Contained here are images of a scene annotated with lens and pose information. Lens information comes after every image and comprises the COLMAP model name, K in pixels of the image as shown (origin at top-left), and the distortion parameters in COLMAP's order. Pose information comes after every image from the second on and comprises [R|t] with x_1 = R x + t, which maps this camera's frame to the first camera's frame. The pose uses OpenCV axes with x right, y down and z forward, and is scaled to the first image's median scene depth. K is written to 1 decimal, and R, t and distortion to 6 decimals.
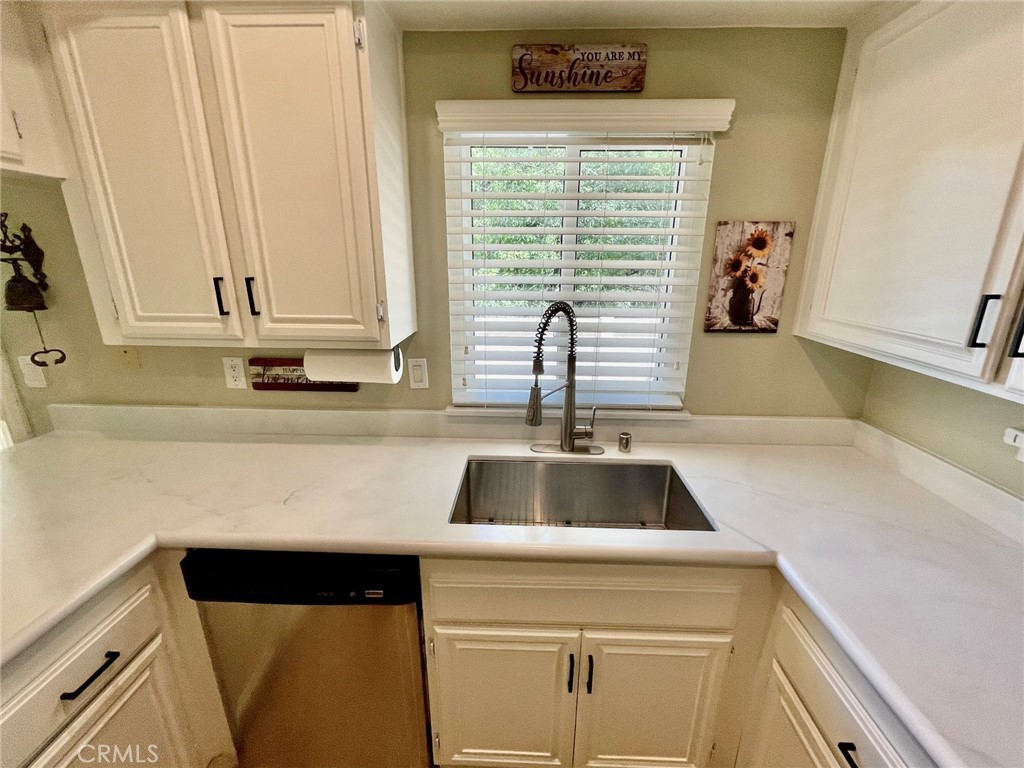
lens RADIAL K [[420.5, 0, 520.3], [0, 420.5, 379.7], [0, 0, 1]] dist [-0.007507, 0.001769]
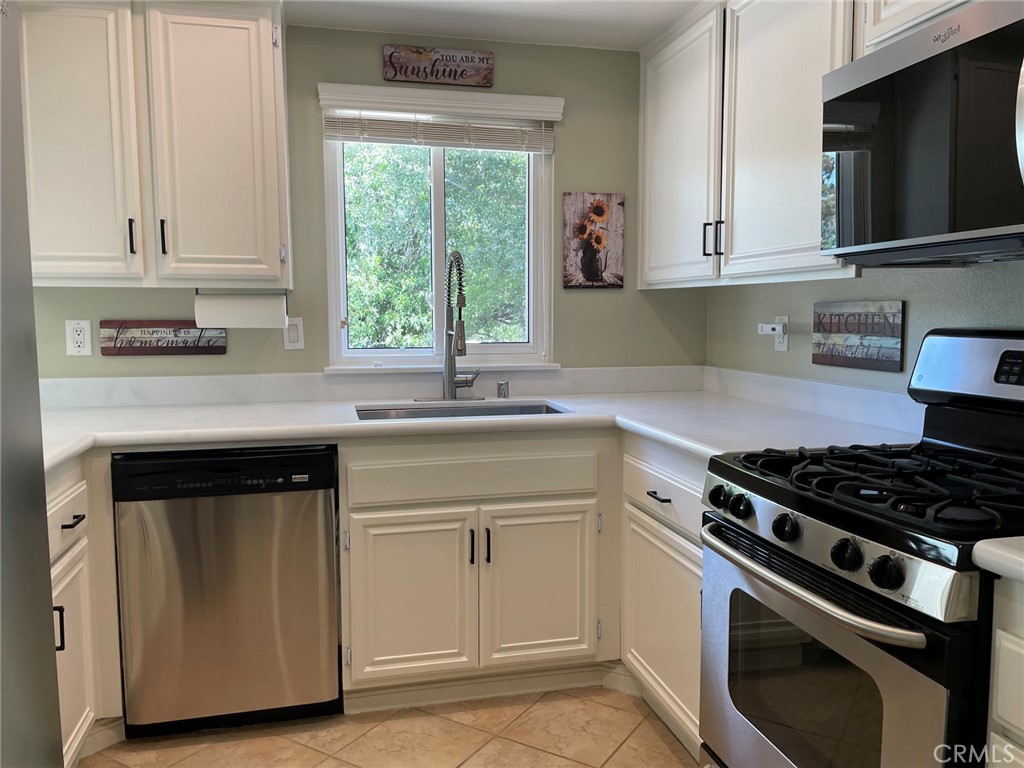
lens RADIAL K [[779.4, 0, 512.8], [0, 779.4, 393.2], [0, 0, 1]] dist [0.050339, -0.061992]
pose [[0.964530, -0.037618, 0.261279, -0.279024], [0.083135, 0.982714, -0.165412, 0.566227], [-0.250540, 0.181267, 0.950985, -1.018304]]
